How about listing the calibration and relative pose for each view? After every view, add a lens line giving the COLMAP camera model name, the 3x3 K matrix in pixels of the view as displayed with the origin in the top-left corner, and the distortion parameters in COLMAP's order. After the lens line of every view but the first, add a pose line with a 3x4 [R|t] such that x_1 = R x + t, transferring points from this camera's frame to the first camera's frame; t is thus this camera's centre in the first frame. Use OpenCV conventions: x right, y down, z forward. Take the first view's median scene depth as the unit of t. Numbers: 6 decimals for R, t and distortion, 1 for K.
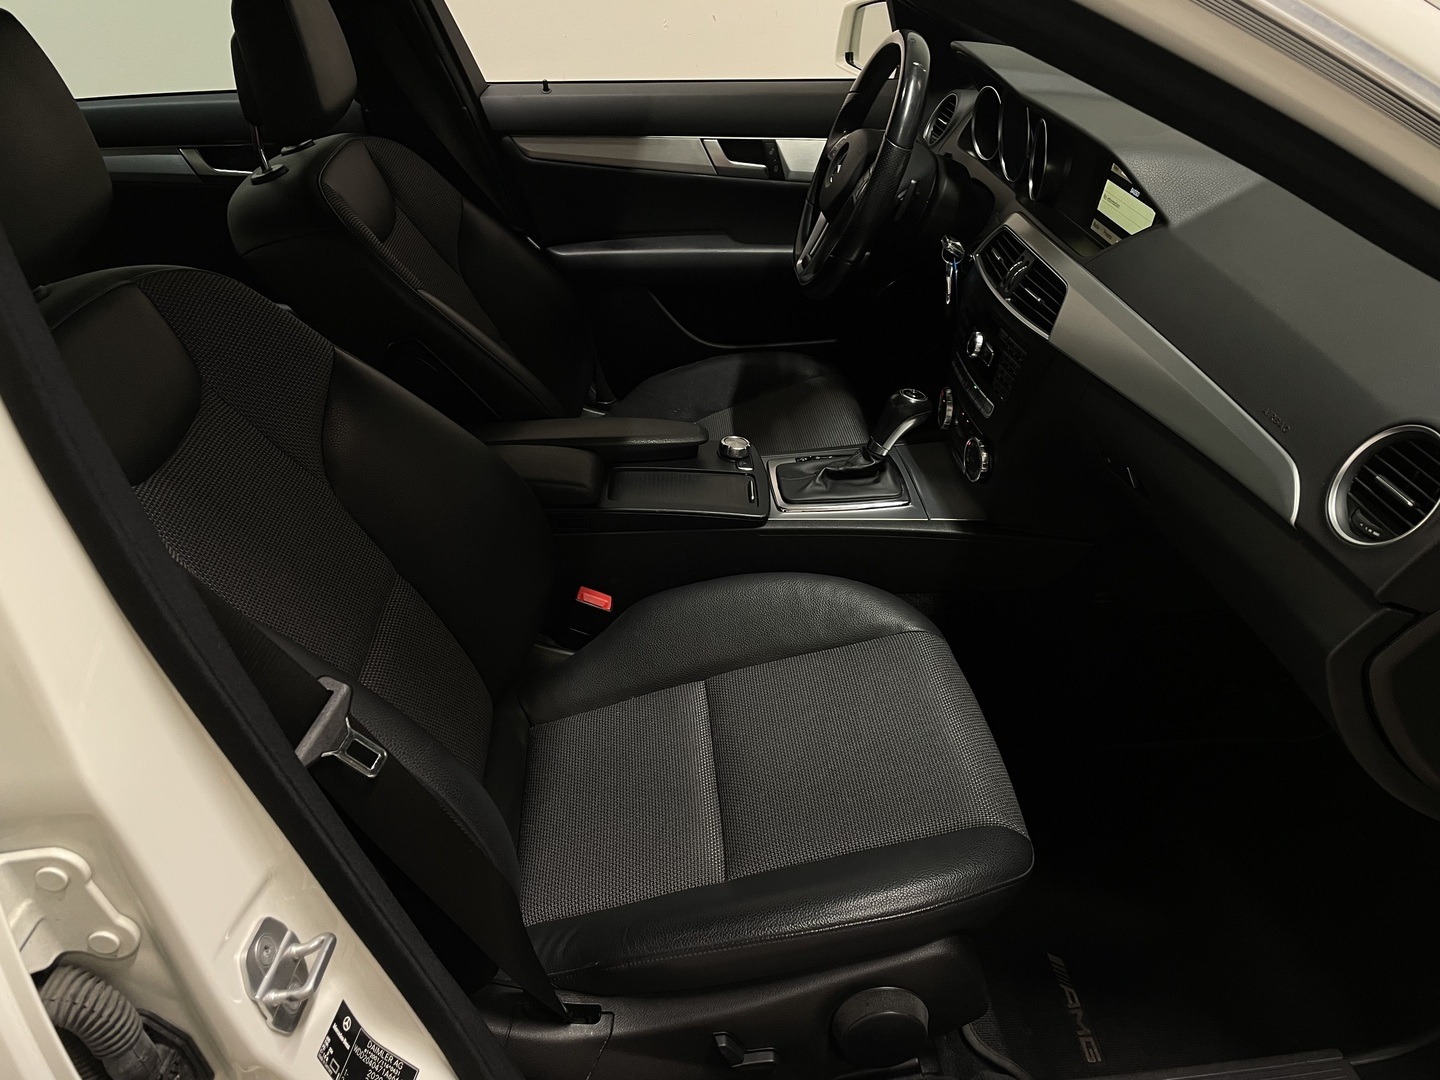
lens RADIAL K [[1086.5, 0, 713.3], [0, 1086.5, 552.2], [0, 0, 1]] dist [0.054121, -0.068307]
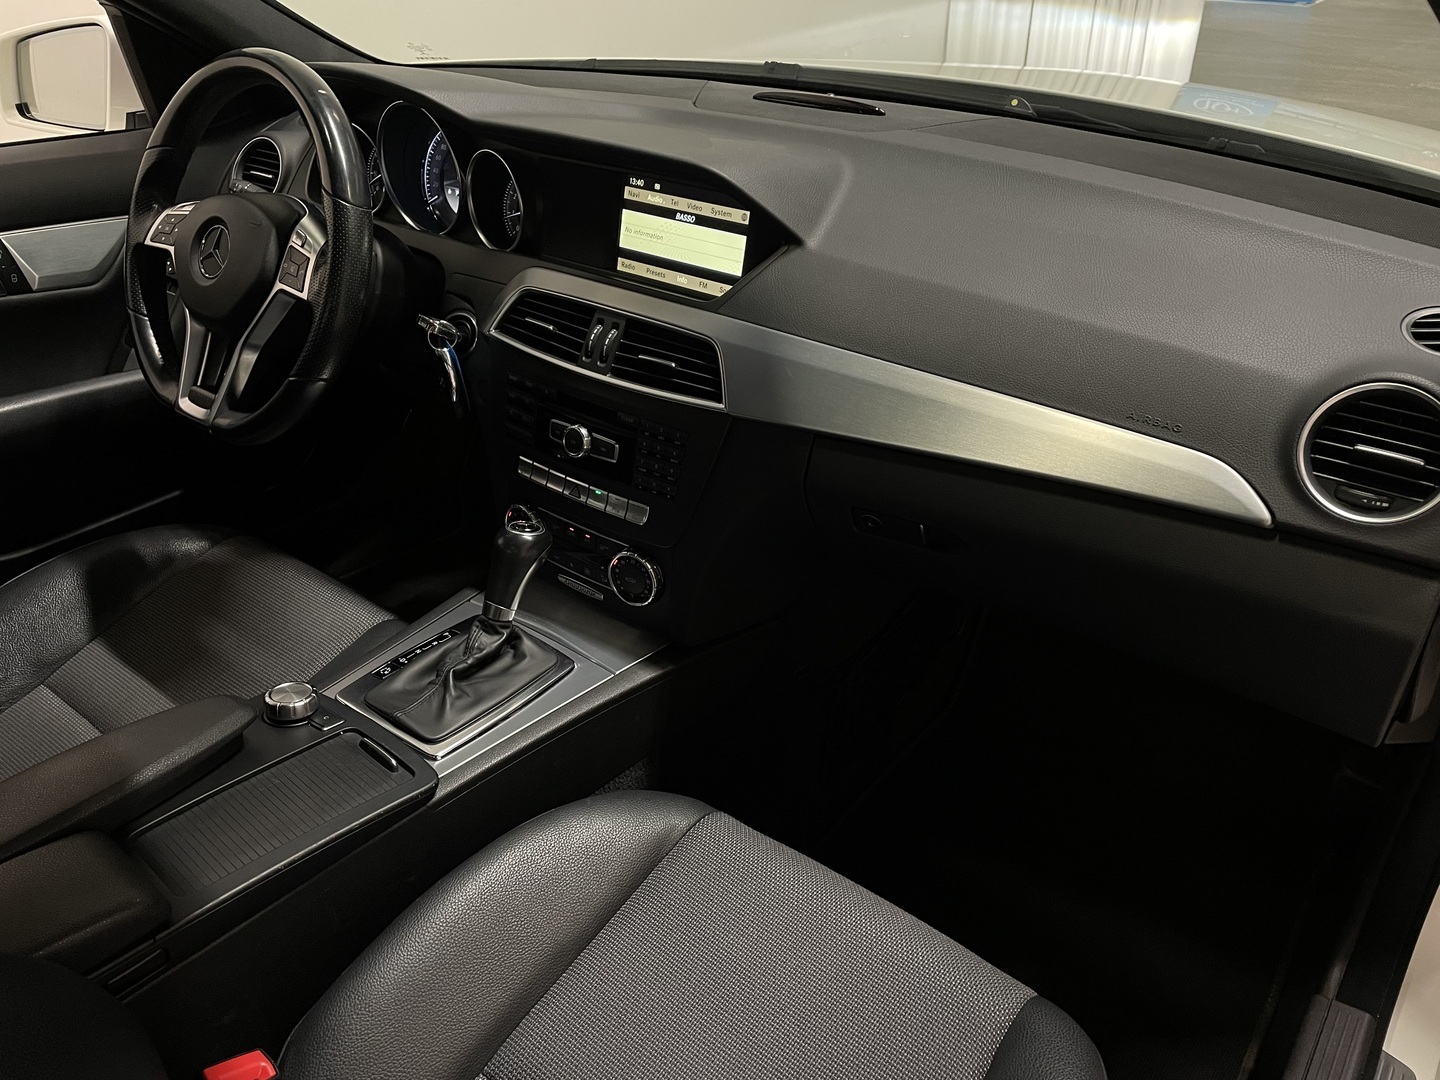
lens RADIAL K [[1086.5, 0, 727.6], [0, 1086.5, 530.3], [0, 0, 1]] dist [0.054121, -0.068307]
pose [[0.650143, -0.343479, 0.677744, -0.218307], [0.376984, 0.920276, 0.104762, -0.165556], [-0.659695, 0.187388, 0.727797, 0.373530]]
